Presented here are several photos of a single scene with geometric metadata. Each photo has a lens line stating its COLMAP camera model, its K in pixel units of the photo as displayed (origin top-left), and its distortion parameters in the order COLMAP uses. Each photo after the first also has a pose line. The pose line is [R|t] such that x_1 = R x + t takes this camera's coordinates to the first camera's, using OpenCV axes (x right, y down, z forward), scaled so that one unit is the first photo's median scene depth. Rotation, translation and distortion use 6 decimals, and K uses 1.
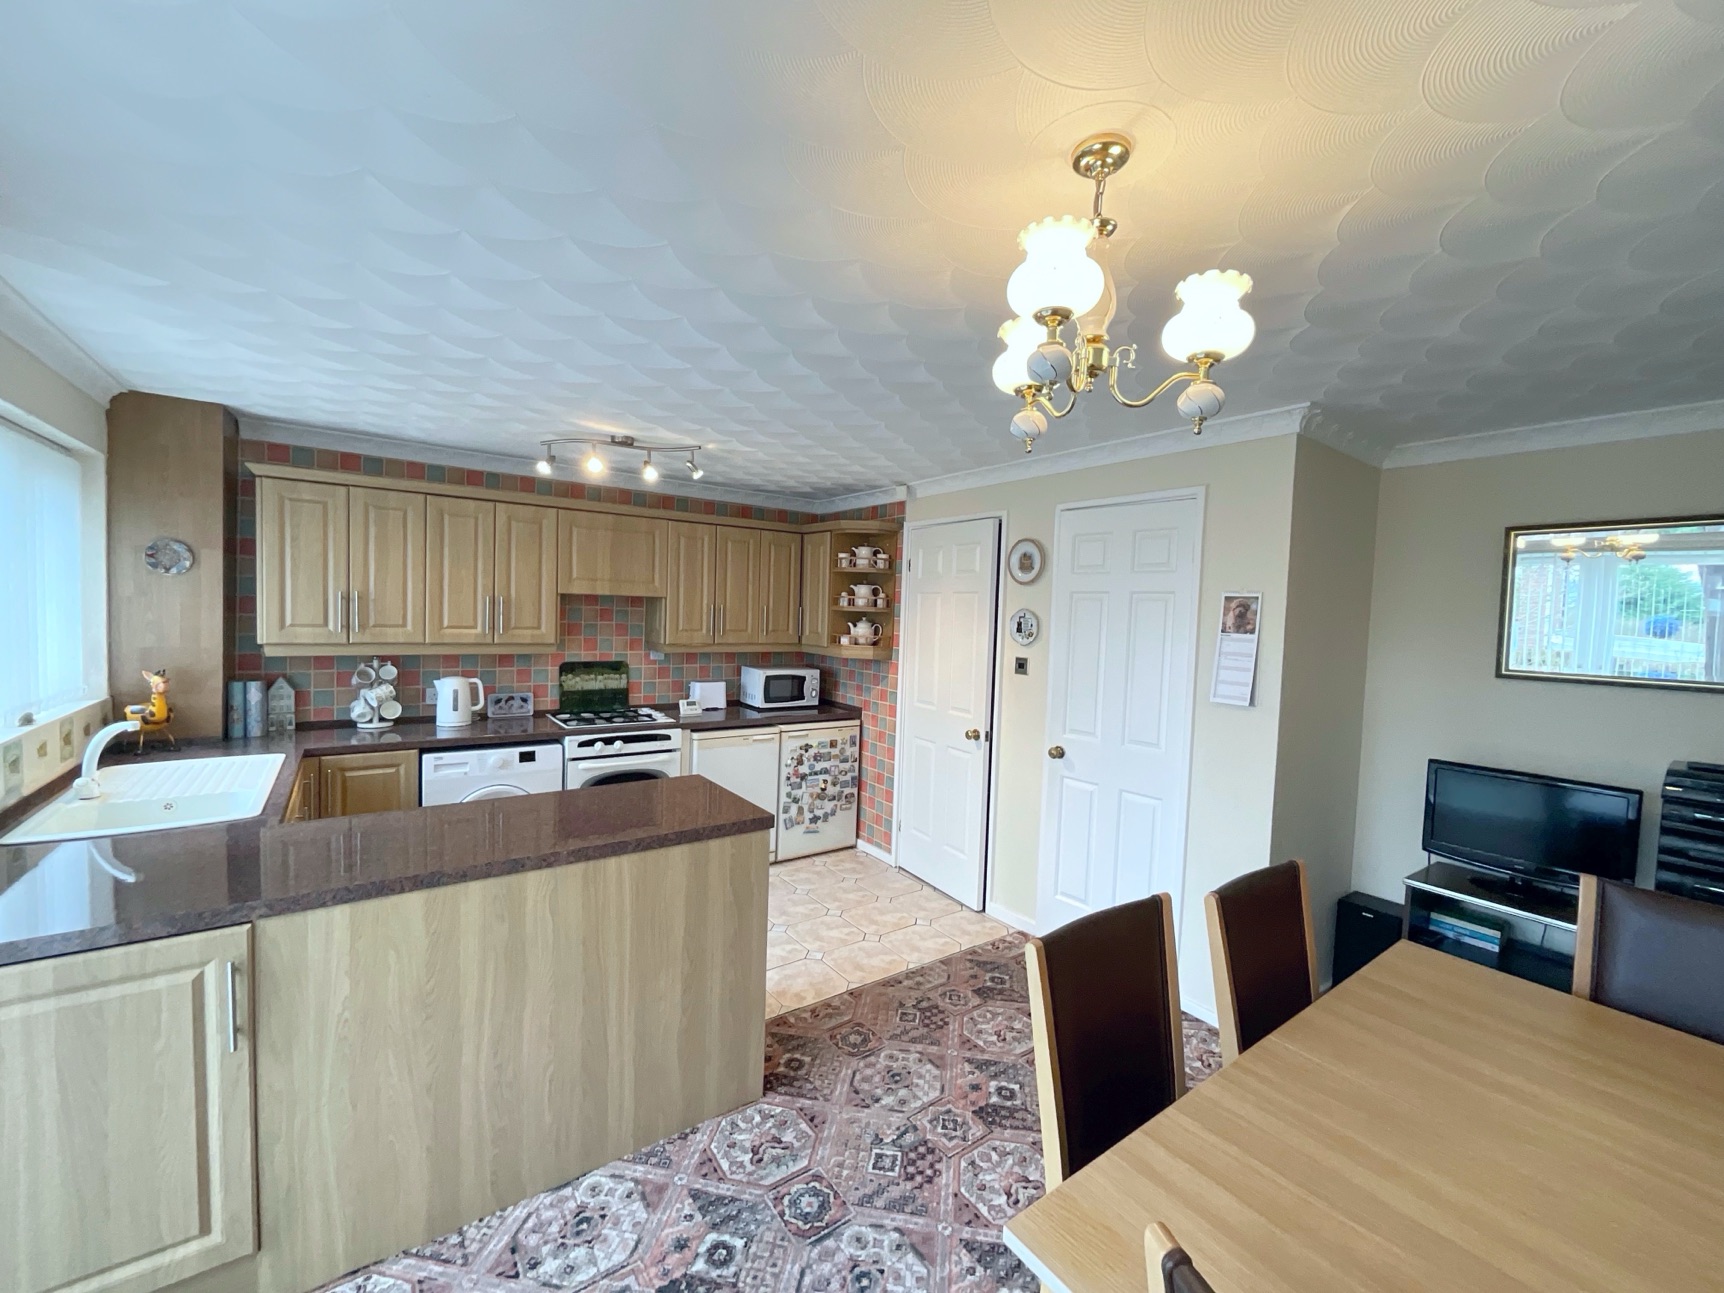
lens RADIAL K [[697.7, 0, 861.9], [0, 697.7, 648.3], [0, 0, 1]] dist [-0.002672, 0.001626]
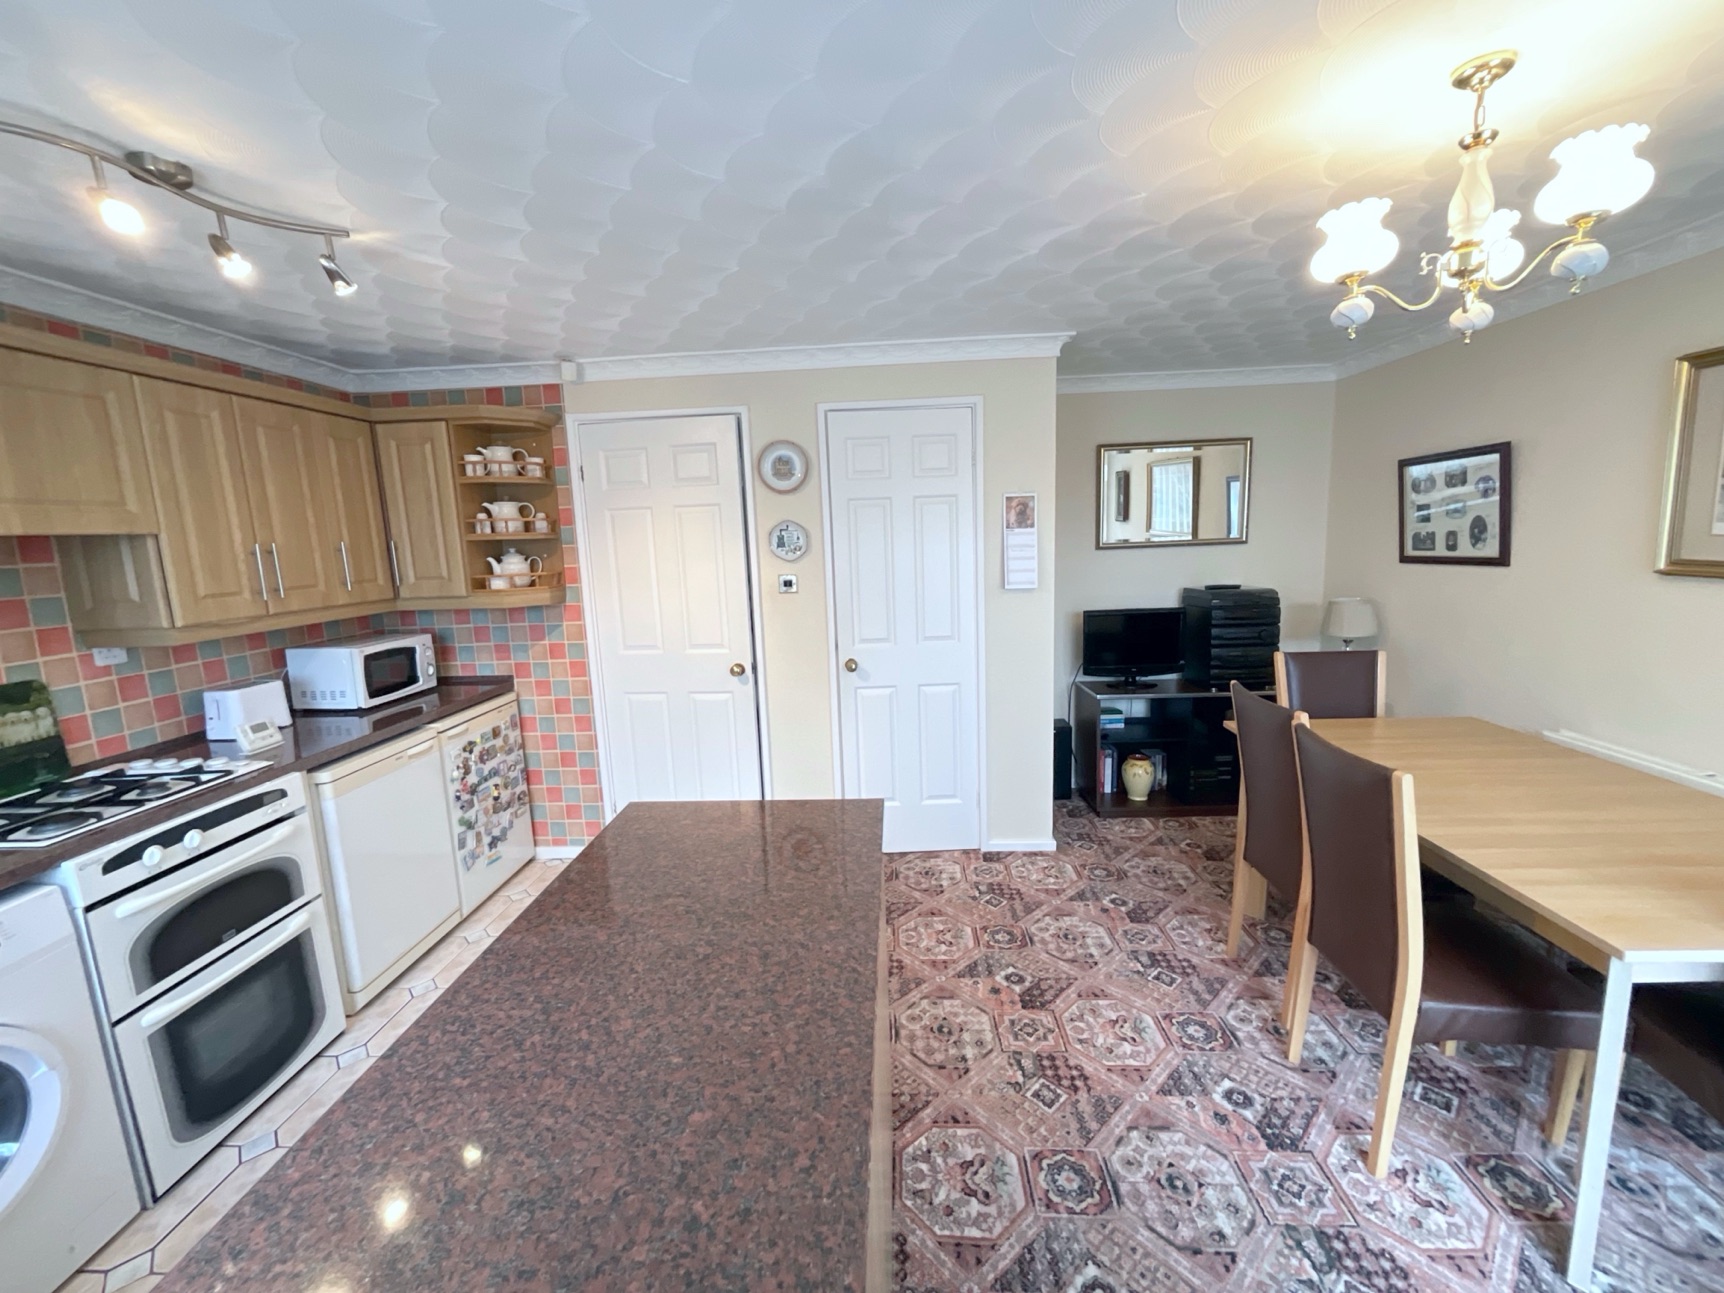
lens RADIAL K [[697.7, 0, 862.7], [0, 697.7, 647.1], [0, 0, 1]] dist [-0.002672, 0.001626]
pose [[0.623886, -0.181287, 0.760198, -0.490549], [0.100429, 0.983256, 0.152059, -0.025693], [-0.775035, -0.018521, 0.631646, 0.399468]]
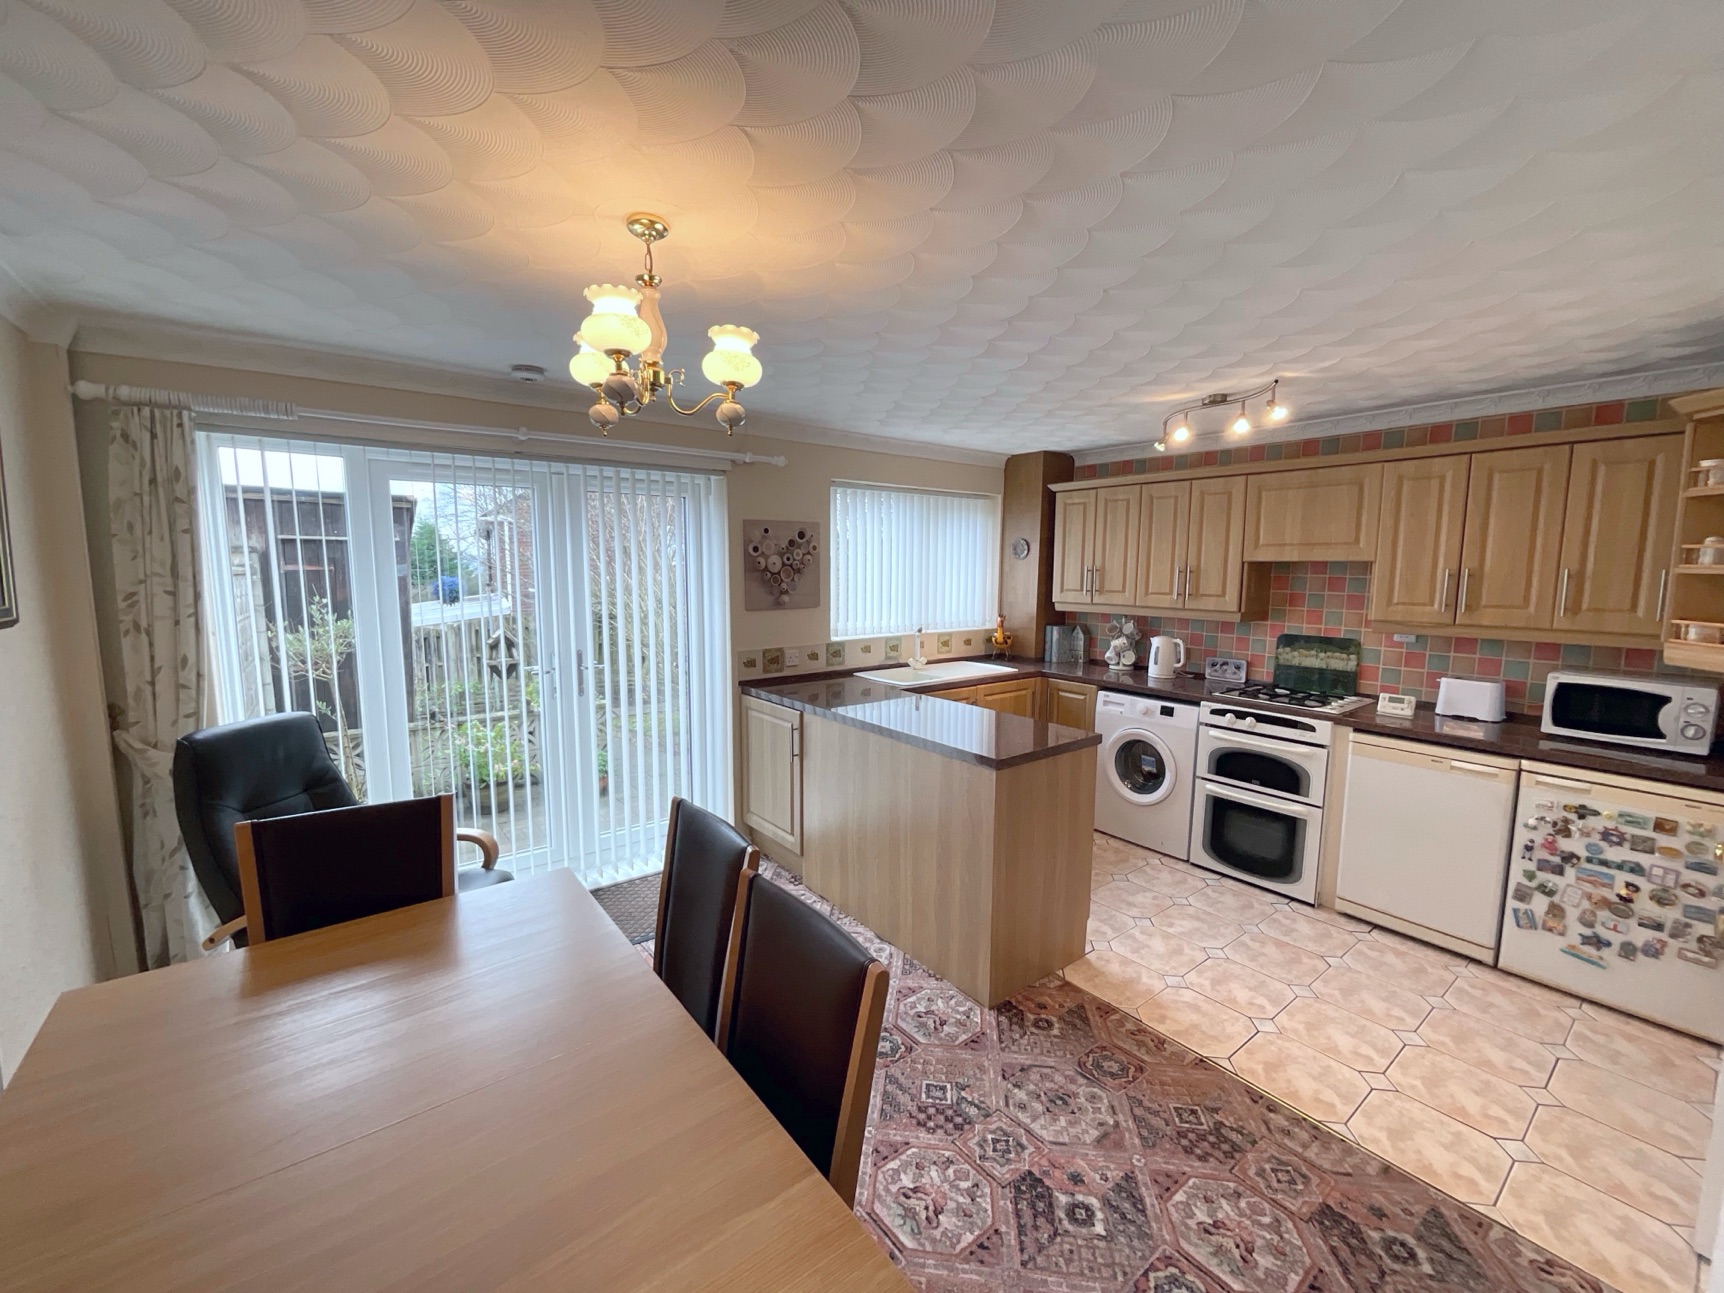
lens RADIAL K [[697.7, 0, 864.9], [0, 697.7, 646.1], [0, 0, 1]] dist [-0.002672, 0.001626]
pose [[0.030633, 0.082472, -0.996122, 0.680121], [-0.059188, 0.994991, 0.080558, -0.008797], [0.997777, 0.056491, 0.035361, 0.541315]]
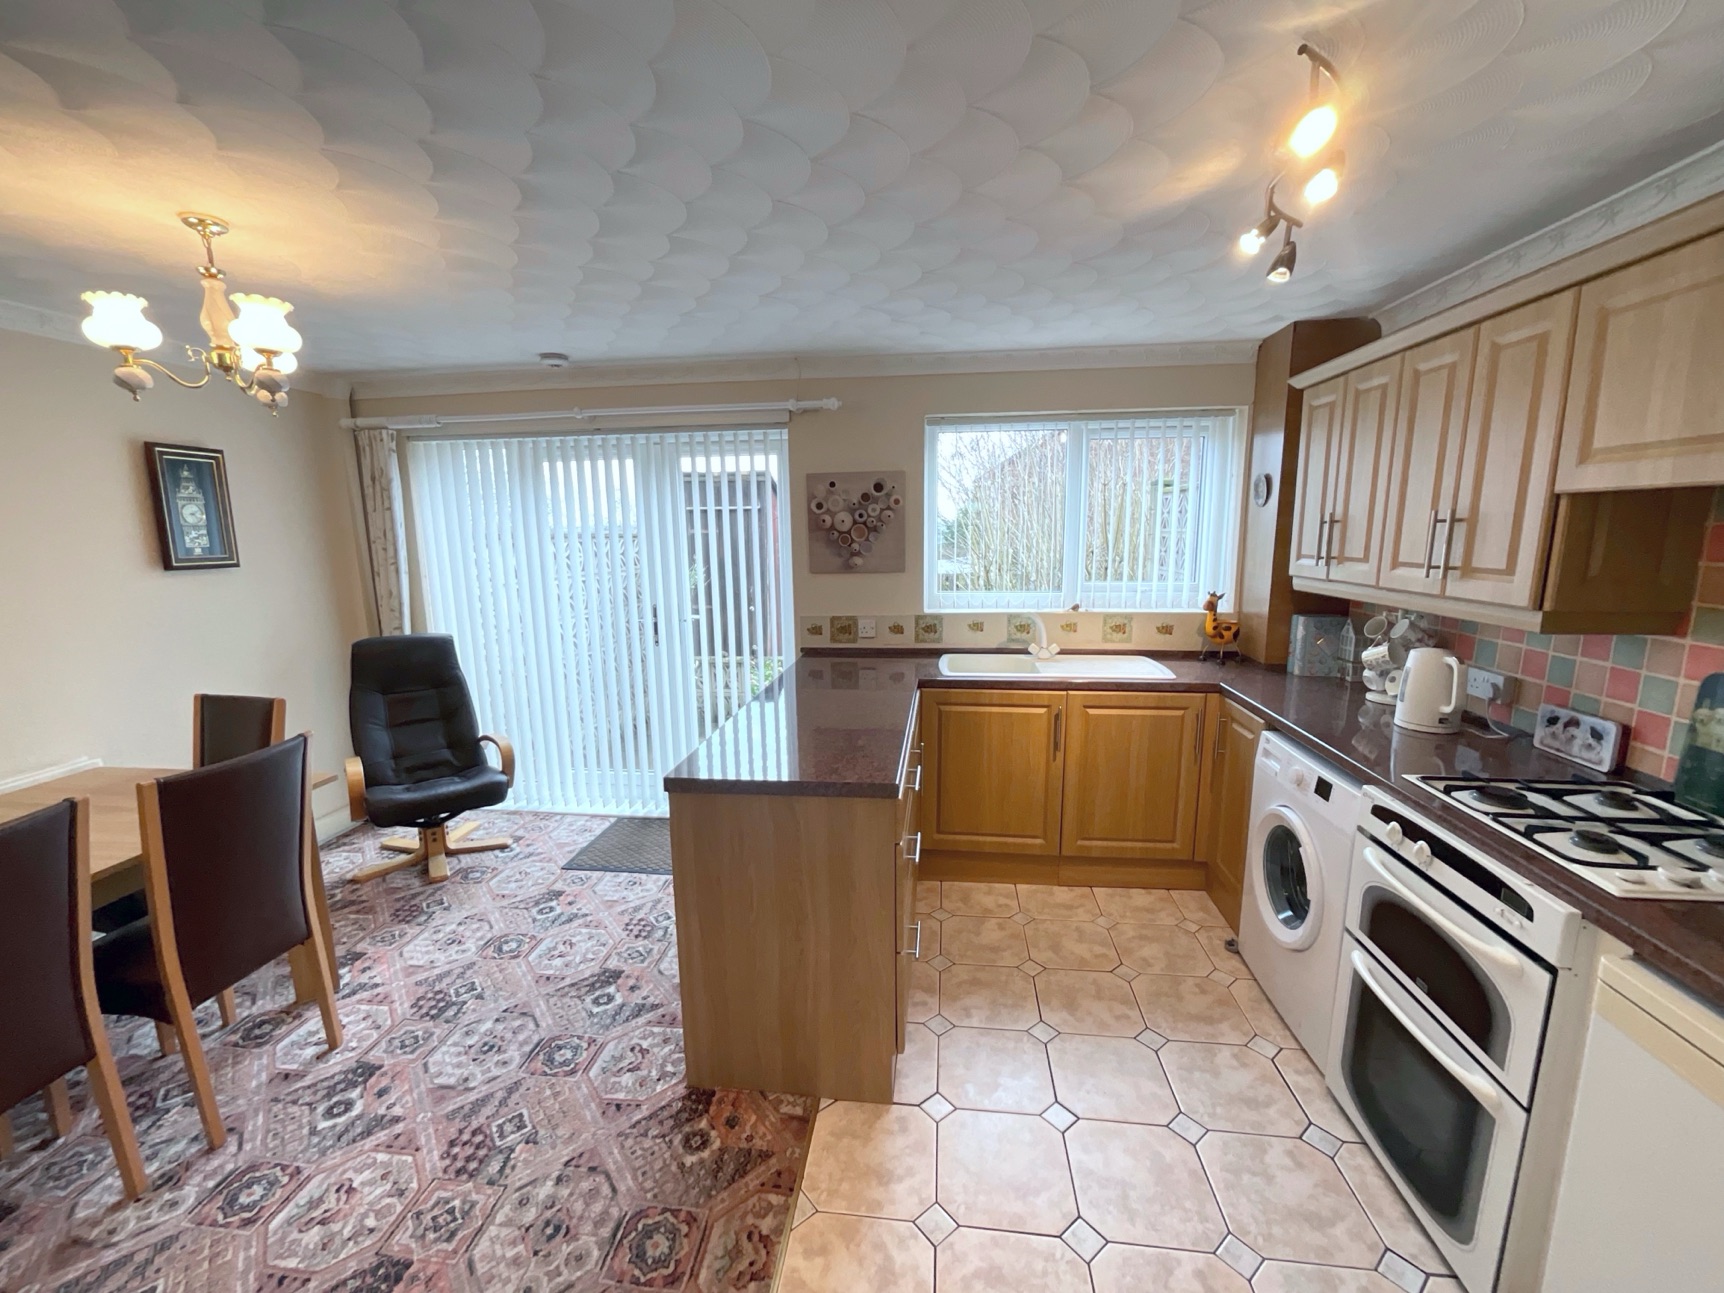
lens RADIAL K [[697.7, 0, 867.1], [0, 697.7, 649.2], [0, 0, 1]] dist [-0.002672, 0.001626]
pose [[-0.675859, 0.100653, -0.730126, 0.215922], [-0.050991, 0.981872, 0.182559, -0.051670], [0.735265, 0.160614, -0.658474, 1.229664]]
